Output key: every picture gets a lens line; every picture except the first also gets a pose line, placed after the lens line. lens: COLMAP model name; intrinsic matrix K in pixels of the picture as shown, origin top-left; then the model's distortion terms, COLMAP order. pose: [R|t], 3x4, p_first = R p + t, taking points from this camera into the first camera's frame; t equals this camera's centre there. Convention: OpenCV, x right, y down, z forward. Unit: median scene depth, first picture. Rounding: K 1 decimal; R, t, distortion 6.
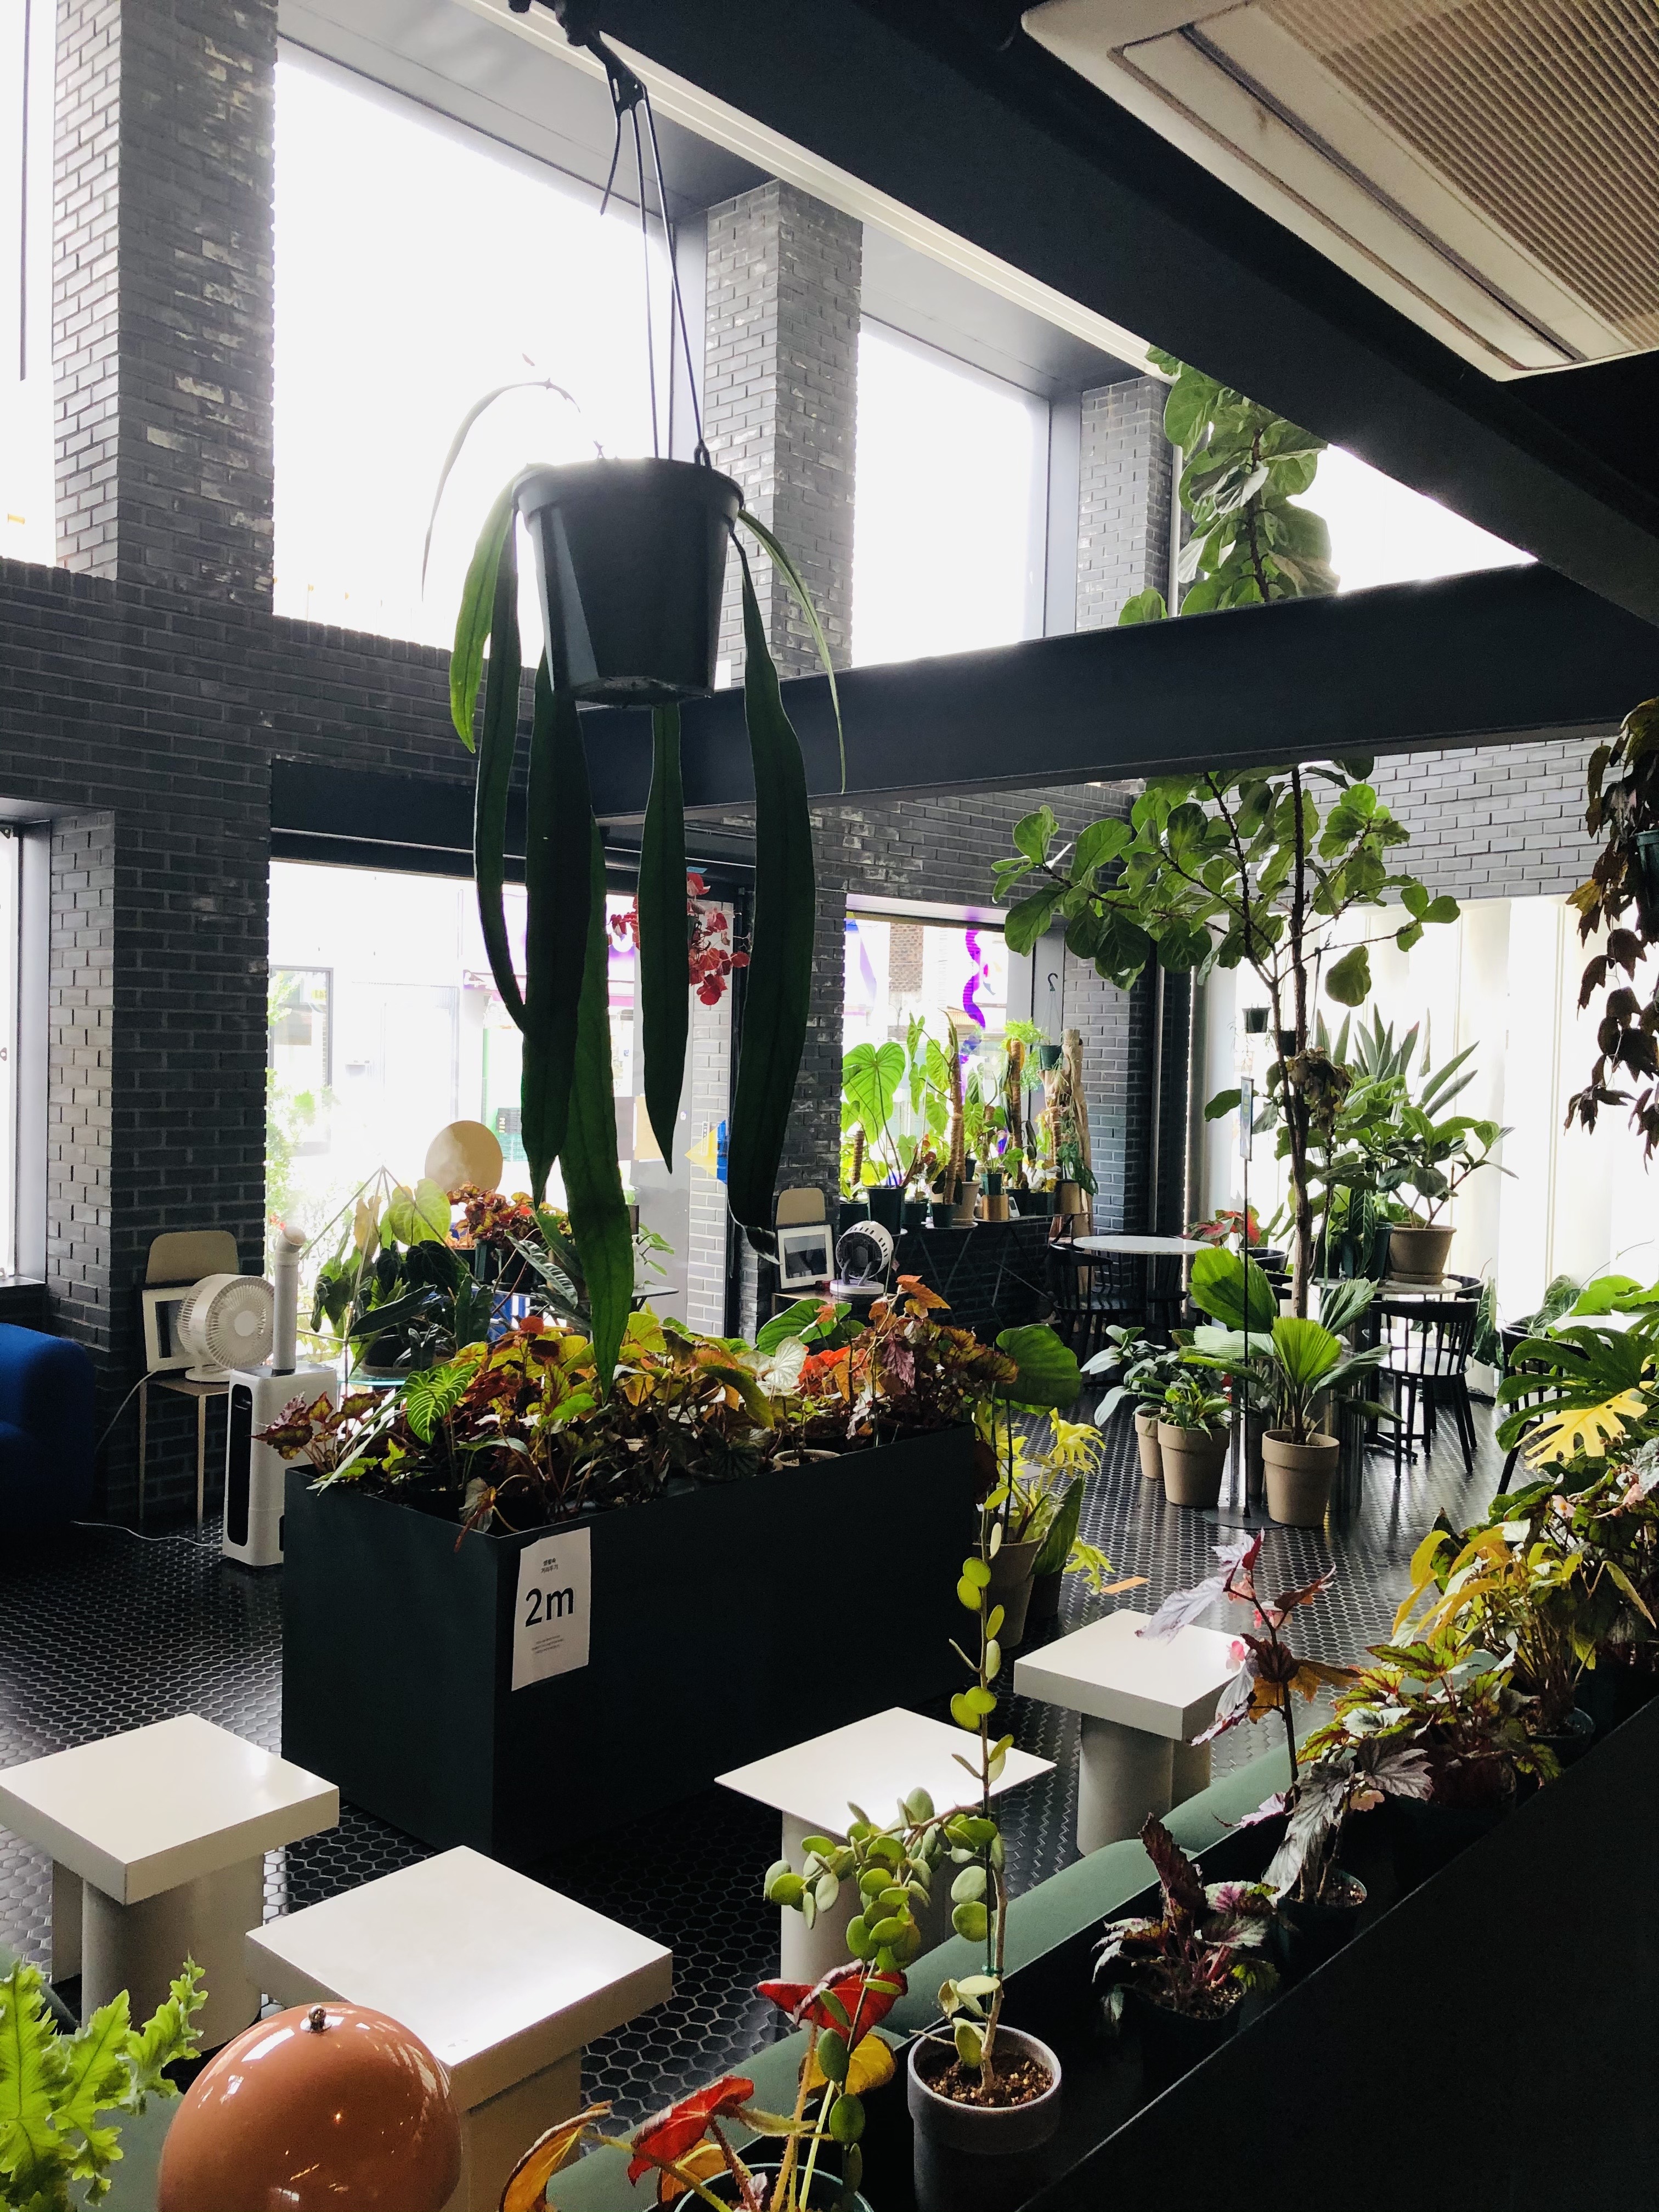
lens RADIAL K [[1815.0, 0, 818.0], [0, 1815.0, 1107.8], [0, 0, 1]] dist [0.005954, -0.015387]
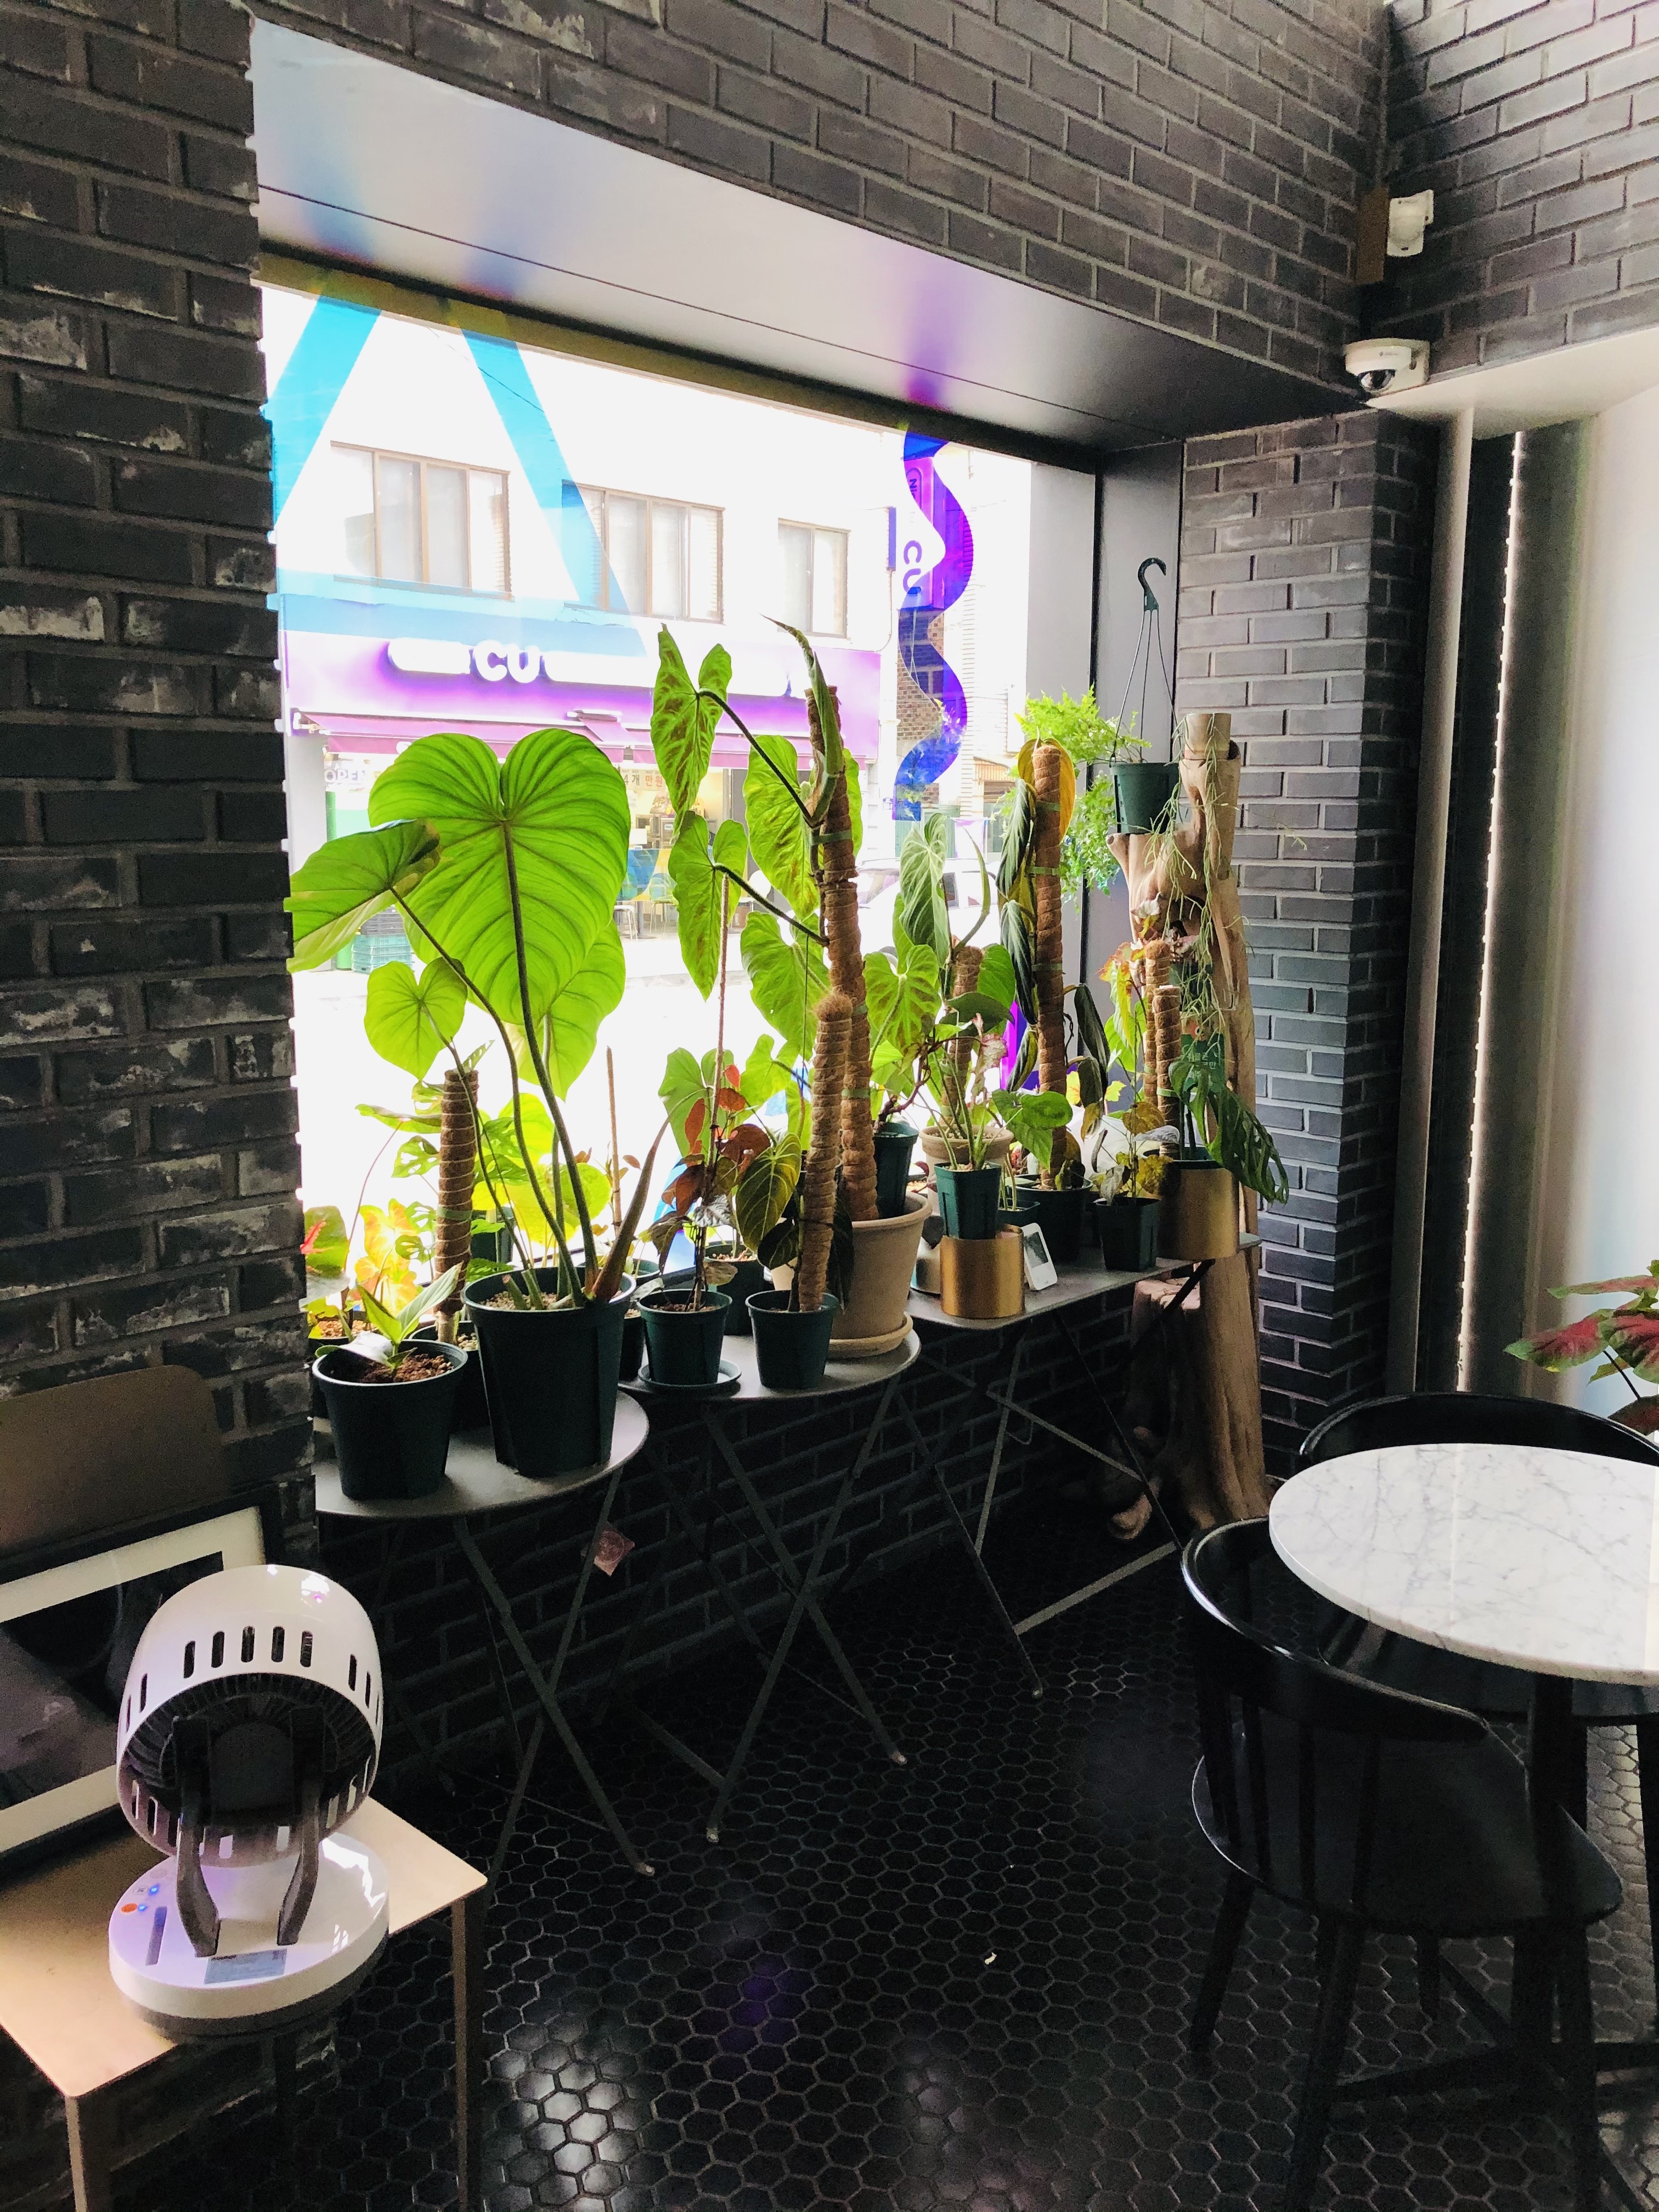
lens RADIAL K [[1815.0, 0, 846.0], [0, 1815.0, 1096.4], [0, 0, 1]] dist [0.005954, -0.015387]
pose [[0.999840, -0.014708, -0.010184, 0.078274], [0.015813, 0.992817, 0.118594, -0.013624], [0.008367, -0.118736, 0.992891, 0.692500]]
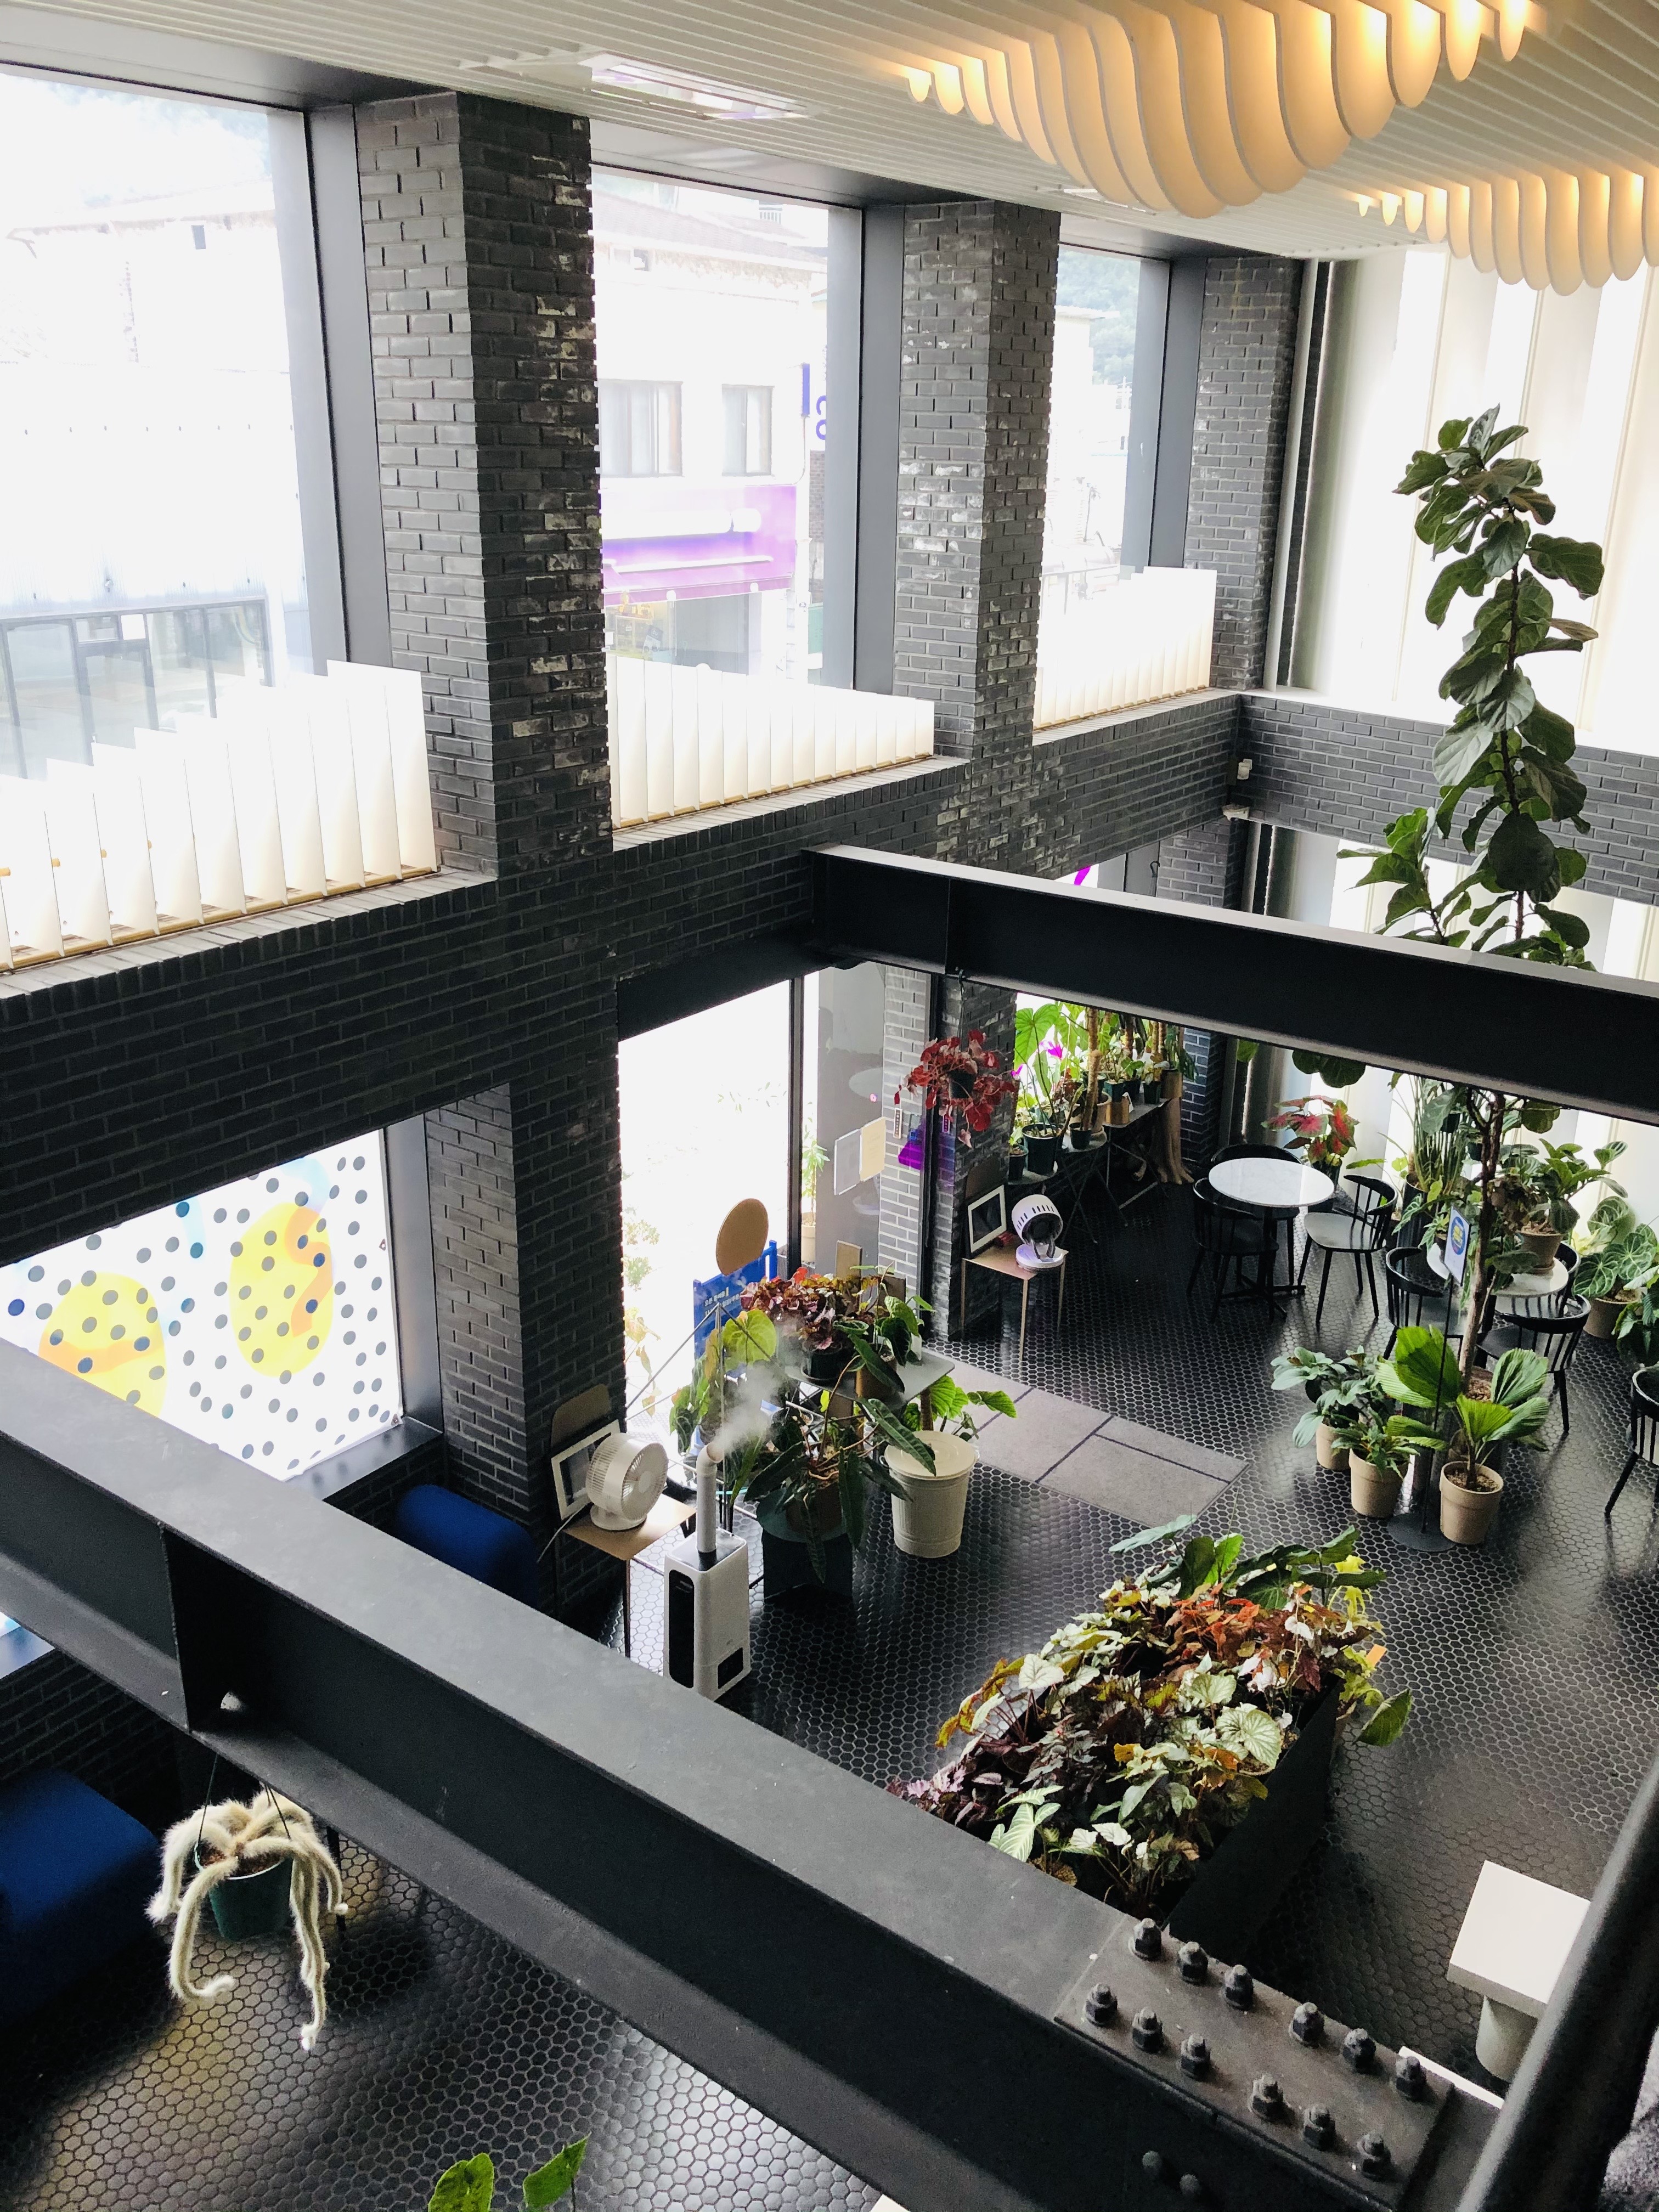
lens RADIAL K [[1815.0, 0, 824.9], [0, 1815.0, 1099.8], [0, 0, 1]] dist [0.005954, -0.015387]
pose [[0.994461, -0.046722, 0.094155, -0.187435], [0.014690, 0.948763, 0.315646, -0.308488], [-0.104078, -0.312514, 0.944194, -0.034649]]
